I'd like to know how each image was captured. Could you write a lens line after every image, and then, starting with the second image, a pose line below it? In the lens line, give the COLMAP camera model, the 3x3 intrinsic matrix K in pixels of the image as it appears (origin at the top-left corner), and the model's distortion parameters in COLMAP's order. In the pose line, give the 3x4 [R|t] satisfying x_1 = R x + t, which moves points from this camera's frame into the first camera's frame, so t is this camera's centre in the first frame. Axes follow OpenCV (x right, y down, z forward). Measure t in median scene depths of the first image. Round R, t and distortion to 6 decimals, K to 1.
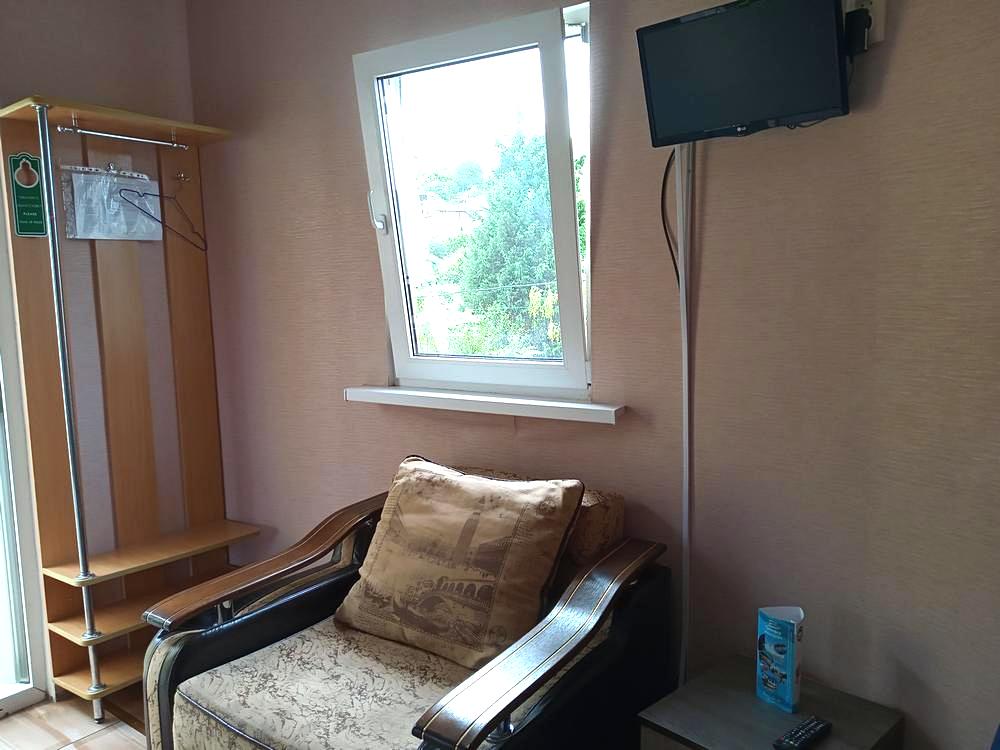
lens RADIAL K [[796.3, 0, 500.0], [0, 796.3, 375.0], [0, 0, 1]] dist [0.054905, -0.195045]
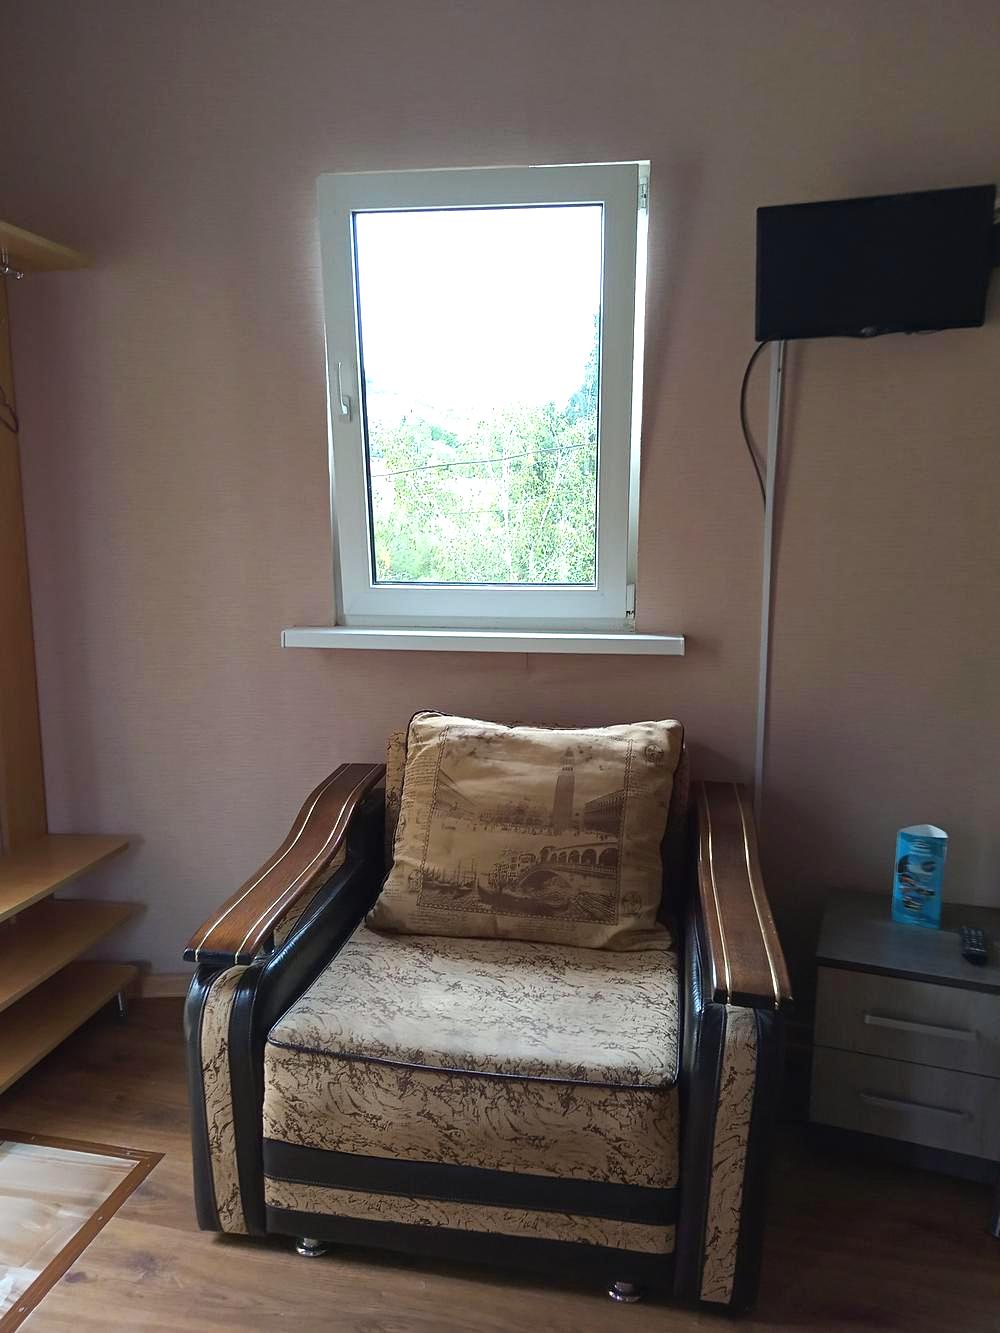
lens RADIAL K [[1061.5, 0, 500.0], [0, 1061.5, 666.5], [0, 0, 1]] dist [0.054905, -0.195045]
pose [[0.902508, -0.050835, 0.427662, -0.569099], [0.032736, 0.998234, 0.049574, 0.010025], [-0.429426, -0.030741, 0.902578, 0.033659]]
